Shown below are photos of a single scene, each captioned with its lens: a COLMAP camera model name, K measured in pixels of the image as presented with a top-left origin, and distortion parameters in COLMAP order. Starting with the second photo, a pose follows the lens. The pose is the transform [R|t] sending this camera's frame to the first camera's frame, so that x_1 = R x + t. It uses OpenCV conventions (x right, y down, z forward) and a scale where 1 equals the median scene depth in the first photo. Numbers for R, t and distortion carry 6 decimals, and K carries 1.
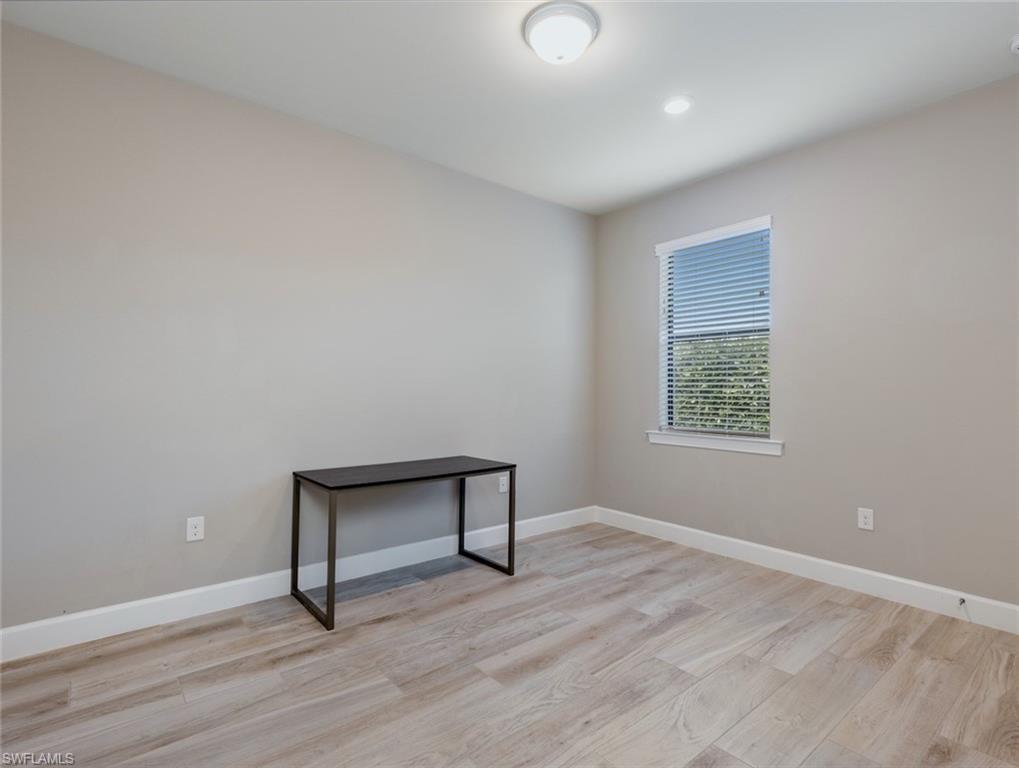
lens RADIAL K [[517.2, 0, 510.9], [0, 517.2, 384.5], [0, 0, 1]] dist [0.005960, -0.001970]
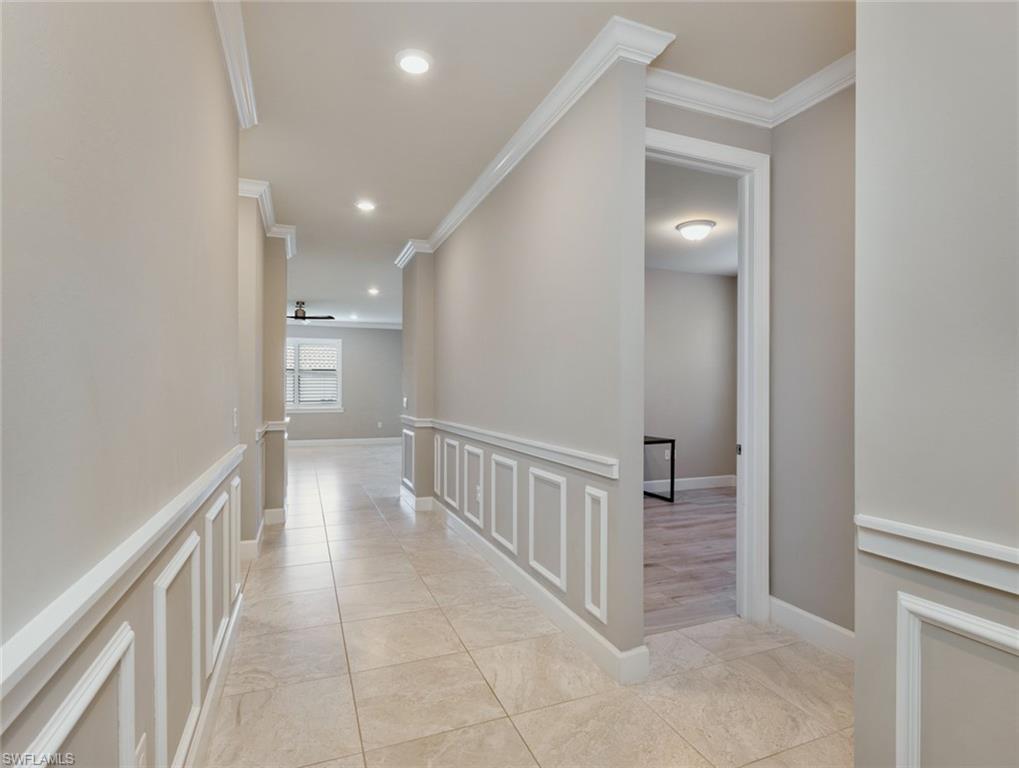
lens RADIAL K [[517.2, 0, 517.0], [0, 517.2, 386.2], [0, 0, 1]] dist [0.005960, -0.001970]
pose [[0.956724, 0.002926, -0.290981, 0.007535], [-0.003631, 0.999992, -0.001882, -0.016388], [0.290973, 0.002857, 0.956727, -0.783436]]
